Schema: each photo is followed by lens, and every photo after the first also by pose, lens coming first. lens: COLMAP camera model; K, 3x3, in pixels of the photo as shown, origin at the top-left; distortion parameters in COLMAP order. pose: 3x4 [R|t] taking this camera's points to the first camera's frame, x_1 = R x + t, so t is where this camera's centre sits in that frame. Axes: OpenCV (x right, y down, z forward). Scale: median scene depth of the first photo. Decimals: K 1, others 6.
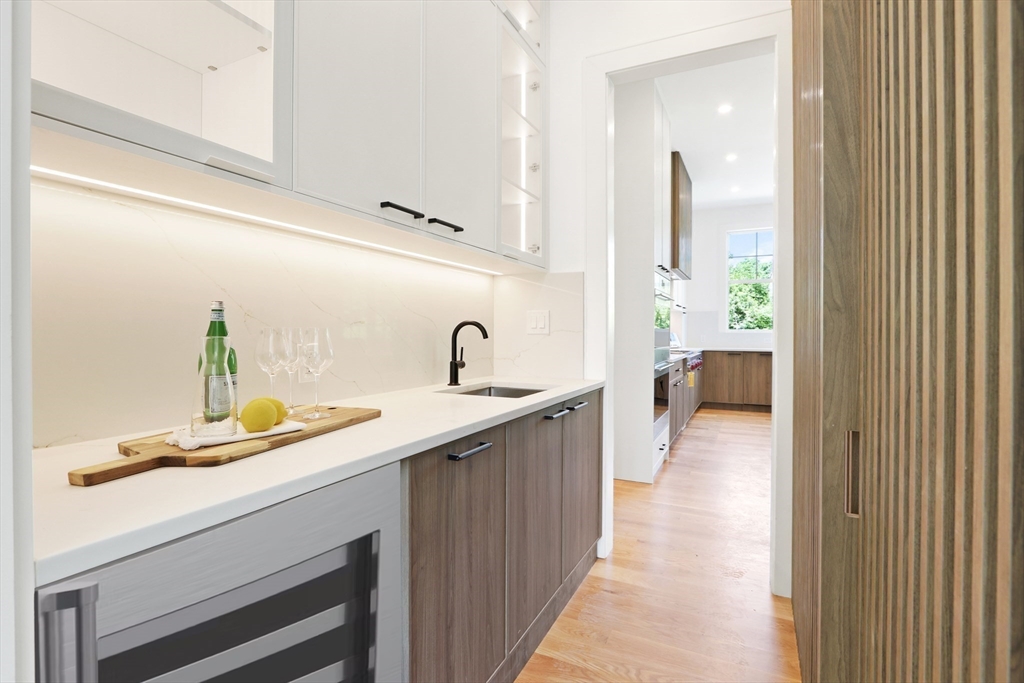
lens RADIAL K [[478.0, 0, 511.0], [0, 478.0, 335.4], [0, 0, 1]] dist [0.001600, 0.000402]
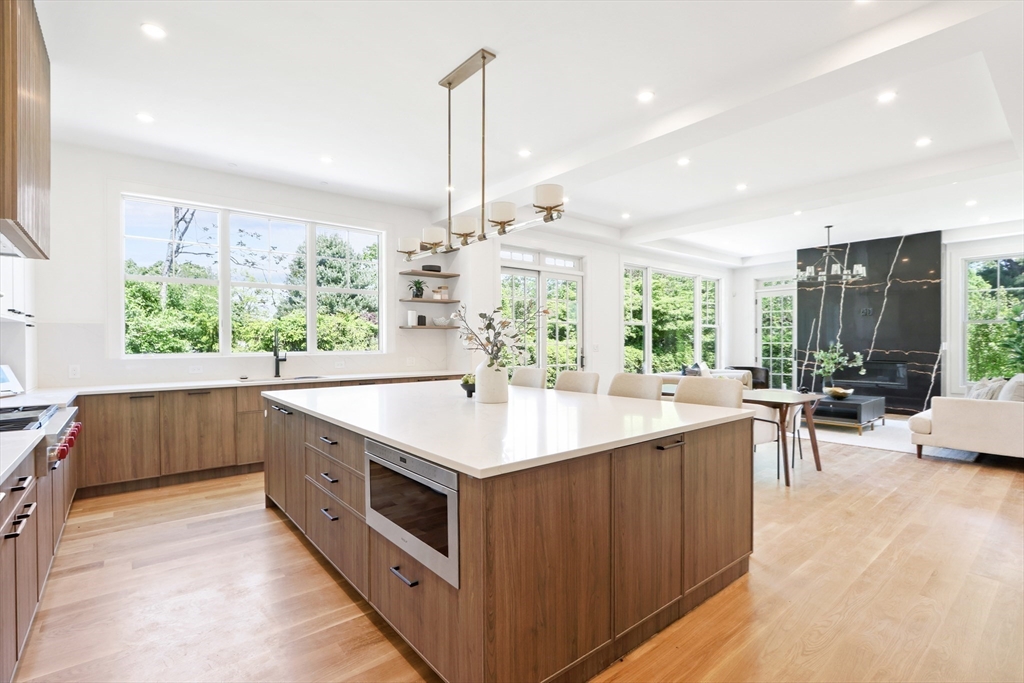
lens RADIAL K [[478.0, 0, 514.8], [0, 478.0, 343.9], [0, 0, 1]] dist [0.001600, 0.000402]
pose [[0.399623, -0.005617, 0.916663, 0.103352], [0.013149, 0.999913, 0.000395, -0.021336], [-0.916585, 0.011895, 0.399662, 0.330731]]
